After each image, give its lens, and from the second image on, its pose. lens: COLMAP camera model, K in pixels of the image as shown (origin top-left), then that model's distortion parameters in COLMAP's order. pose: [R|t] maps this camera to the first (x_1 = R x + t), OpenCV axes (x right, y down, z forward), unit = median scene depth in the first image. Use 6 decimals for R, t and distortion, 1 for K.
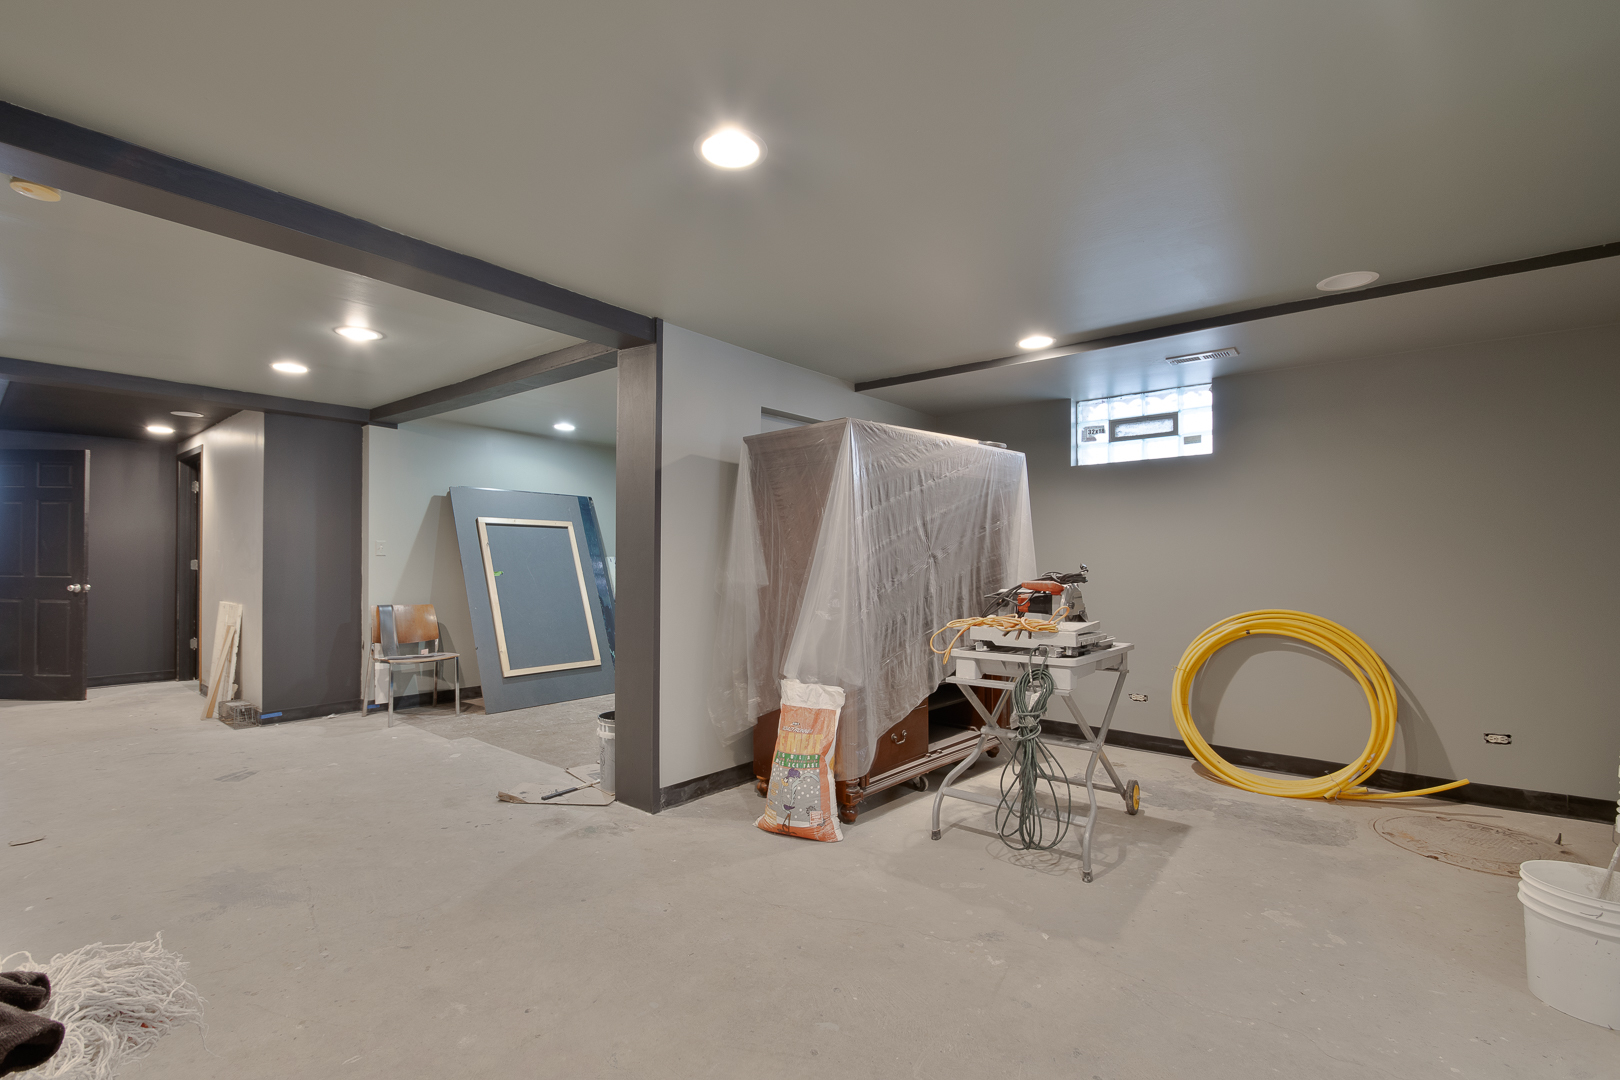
lens RADIAL K [[716.3, 0, 799.8], [0, 716.3, 546.9], [0, 0, 1]] dist [0.002794, -0.001643]
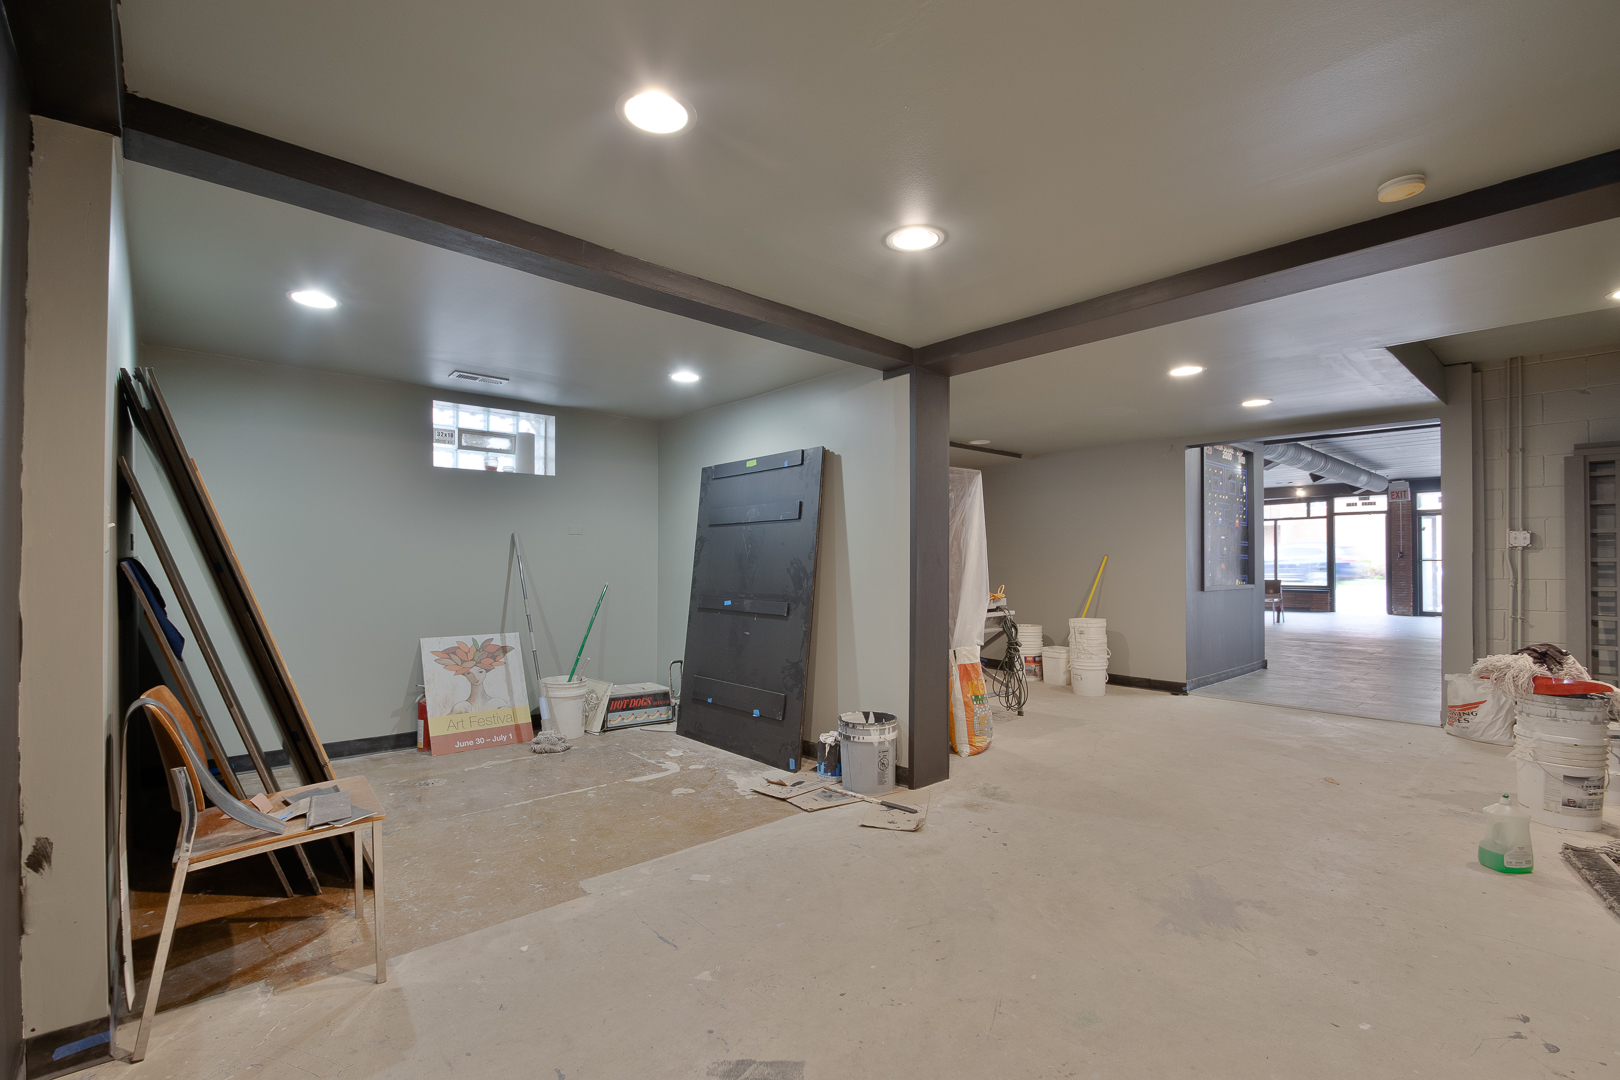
lens RADIAL K [[716.3, 0, 802.4], [0, 716.3, 554.9], [0, 0, 1]] dist [0.002794, -0.001643]
pose [[0.146173, 0.017263, 0.989108, -1.036478], [-0.011096, 0.999813, -0.015811, 0.029162], [-0.989197, -0.008664, 0.146337, 0.806907]]
